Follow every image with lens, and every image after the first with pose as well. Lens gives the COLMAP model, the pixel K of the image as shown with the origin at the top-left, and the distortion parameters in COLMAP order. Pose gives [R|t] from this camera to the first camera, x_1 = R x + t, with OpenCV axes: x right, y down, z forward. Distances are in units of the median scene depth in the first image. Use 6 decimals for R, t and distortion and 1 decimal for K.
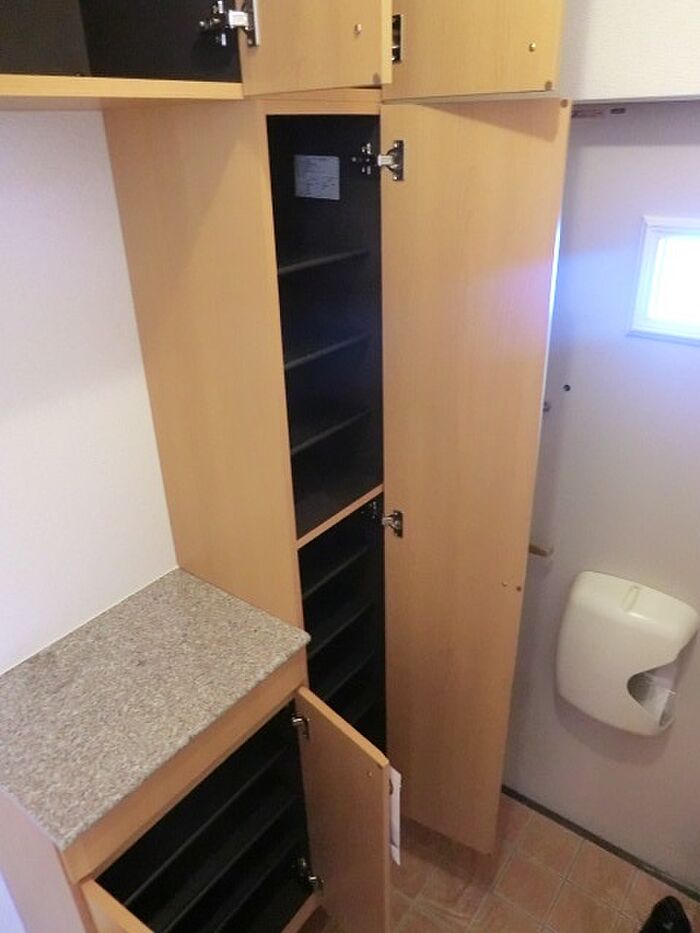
lens RADIAL K [[670.2, 0, 350.1], [0, 670.2, 465.1], [0, 0, 1]] dist [-0.046573, 0.001614]
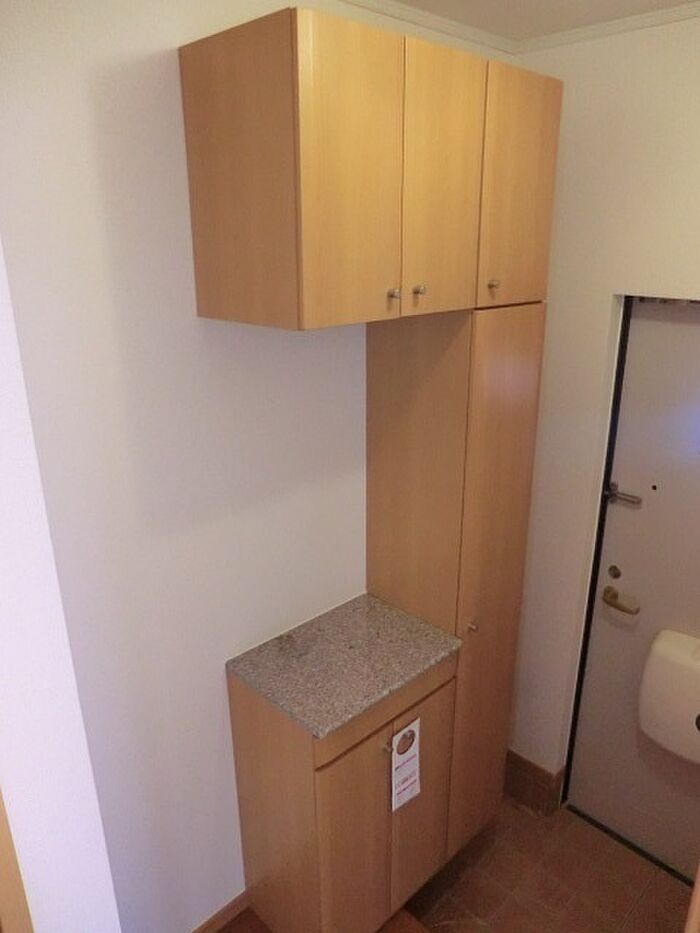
lens RADIAL K [[670.2, 0, 352.9], [0, 670.2, 468.6], [0, 0, 1]] dist [-0.046573, 0.001614]
pose [[0.987838, 0.072499, -0.137549, -0.132351], [-0.089597, 0.988417, -0.122492, 0.084091], [0.127075, 0.133327, 0.982892, -0.538285]]
